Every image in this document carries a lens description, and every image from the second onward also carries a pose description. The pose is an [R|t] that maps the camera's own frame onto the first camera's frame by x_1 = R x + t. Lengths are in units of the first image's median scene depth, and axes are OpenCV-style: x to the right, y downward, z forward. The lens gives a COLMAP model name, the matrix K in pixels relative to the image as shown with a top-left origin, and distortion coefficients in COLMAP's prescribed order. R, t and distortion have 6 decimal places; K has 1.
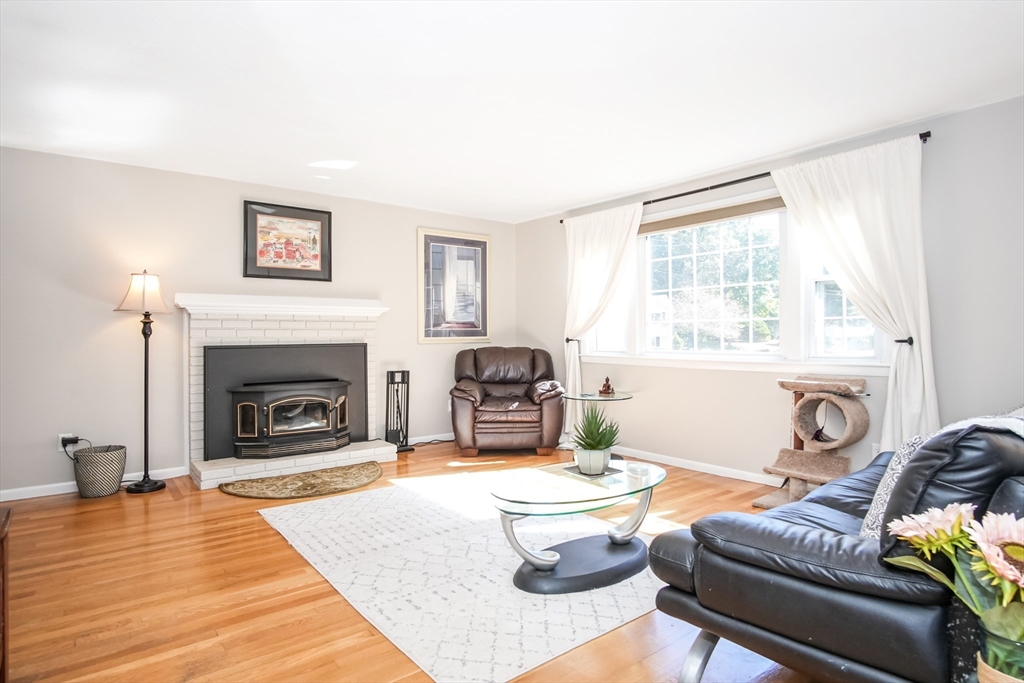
lens RADIAL K [[548.3, 0, 520.6], [0, 548.3, 341.7], [0, 0, 1]] dist [-0.021815, 0.000785]
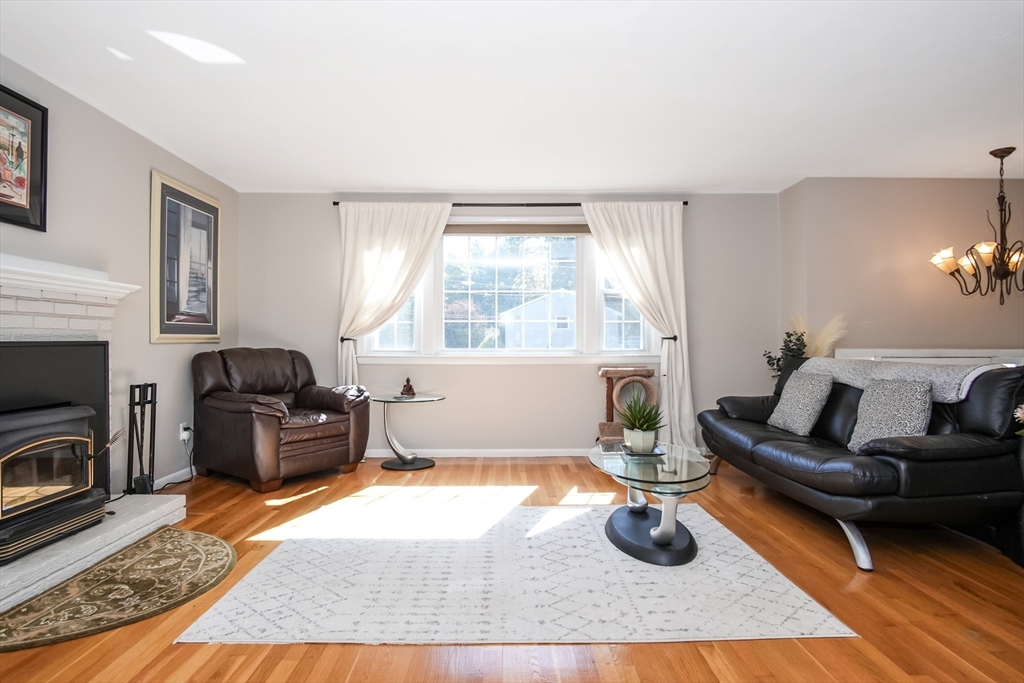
lens RADIAL K [[540.2, 0, 514.6], [0, 540.2, 343.4], [0, 0, 1]] dist [-0.023864, 0.000138]
pose [[0.621452, 0.001974, 0.783449, -0.483420], [0.007196, 0.999940, -0.008228, 0.014705], [-0.783419, 0.010751, 0.621401, 0.284397]]
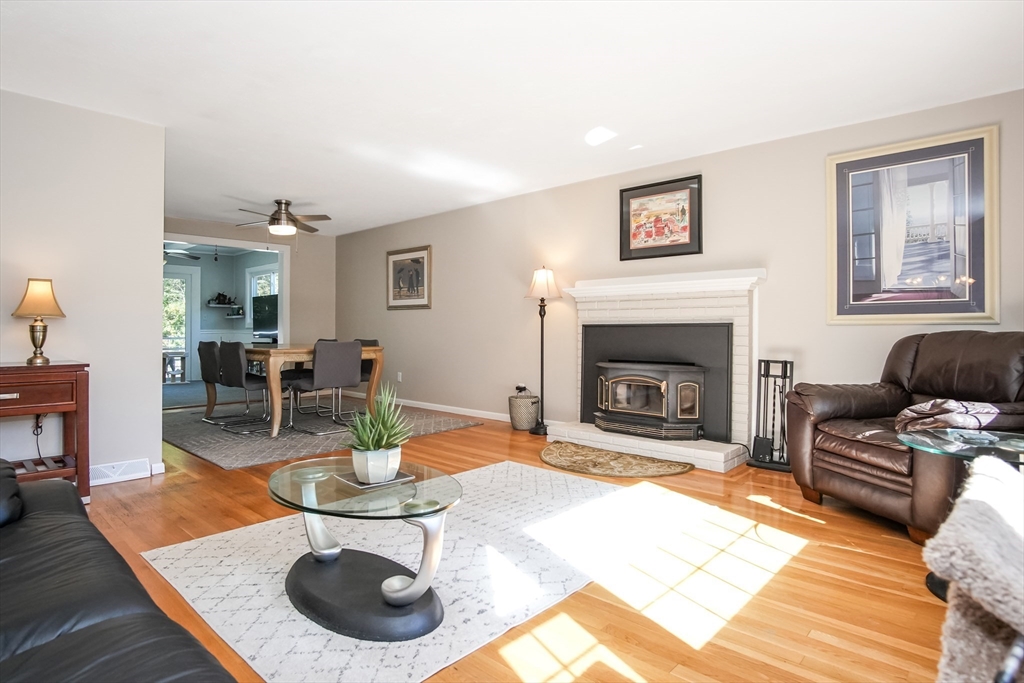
lens RADIAL K [[553.2, 0, 521.0], [0, 553.2, 327.2], [0, 0, 1]] dist [-0.021444, 0.000502]
pose [[0.159679, 0.001650, -0.987168, 0.497351], [-0.013359, 0.999911, -0.000490, 0.014143], [0.987079, 0.013266, 0.159687, 0.585421]]
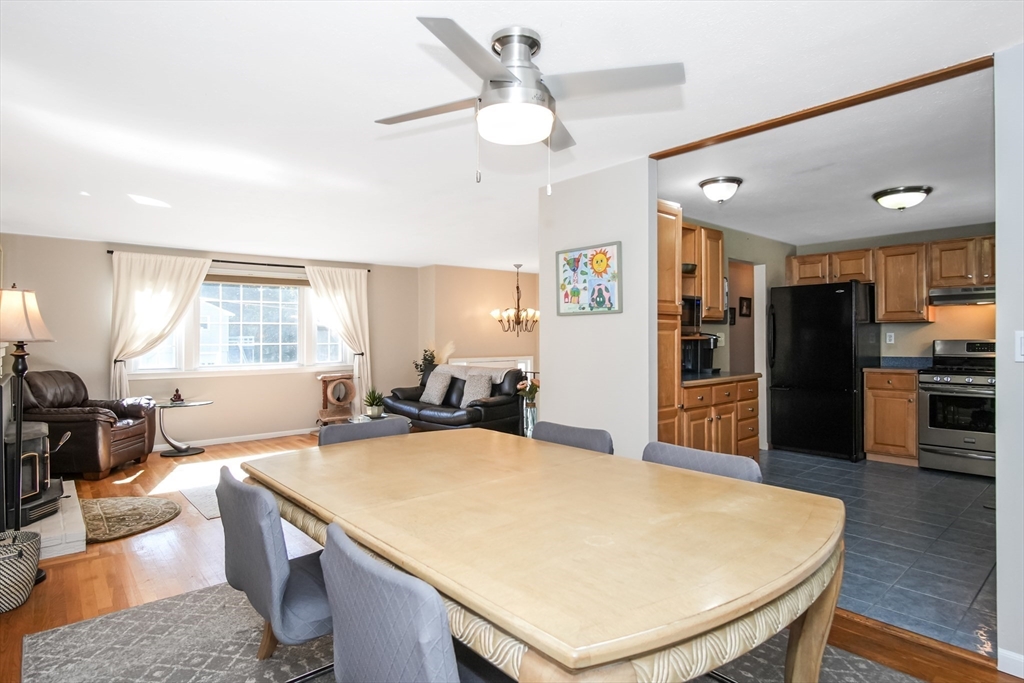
lens RADIAL K [[541.0, 0, 499.9], [0, 541.0, 341.5], [0, 0, 1]] dist [-0.039503, 0.000294]
pose [[-0.009650, -0.001999, 0.999951, -1.127627], [0.018781, 0.999821, 0.002180, -0.034543], [-0.999777, 0.018801, -0.009611, 0.279143]]
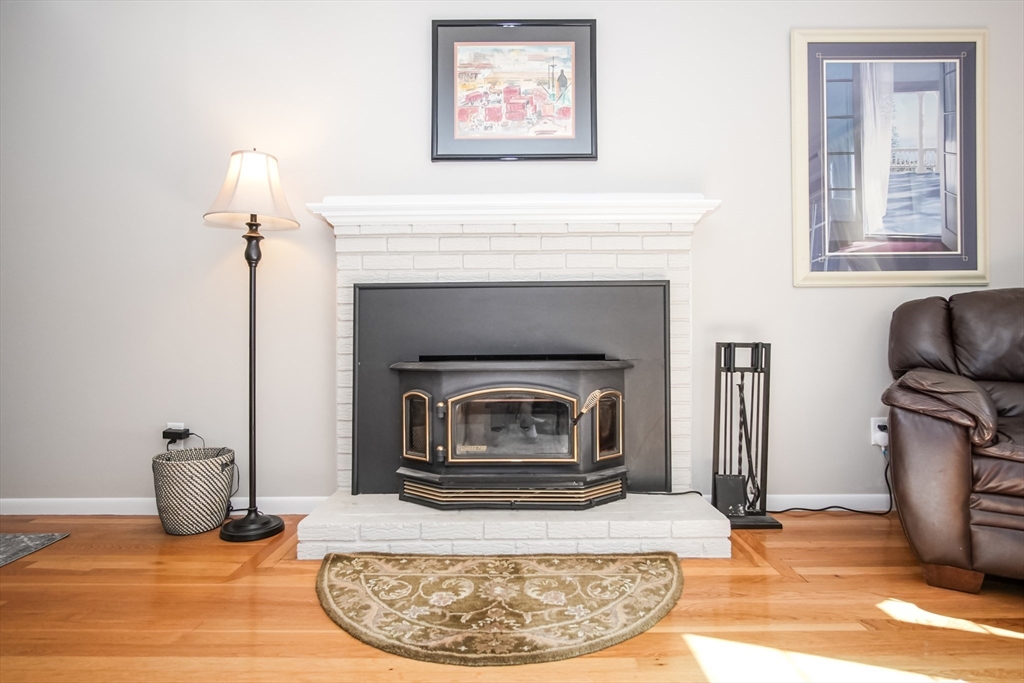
lens RADIAL K [[549.1, 0, 512.0], [0, 549.1, 341.5], [0, 0, 1]] dist [-0.023758, 0.002573]
pose [[0.771362, -0.005000, -0.636377, -0.092590], [-0.001585, 0.999951, -0.009777, 0.061579], [0.636394, 0.008550, 0.771317, 0.583176]]
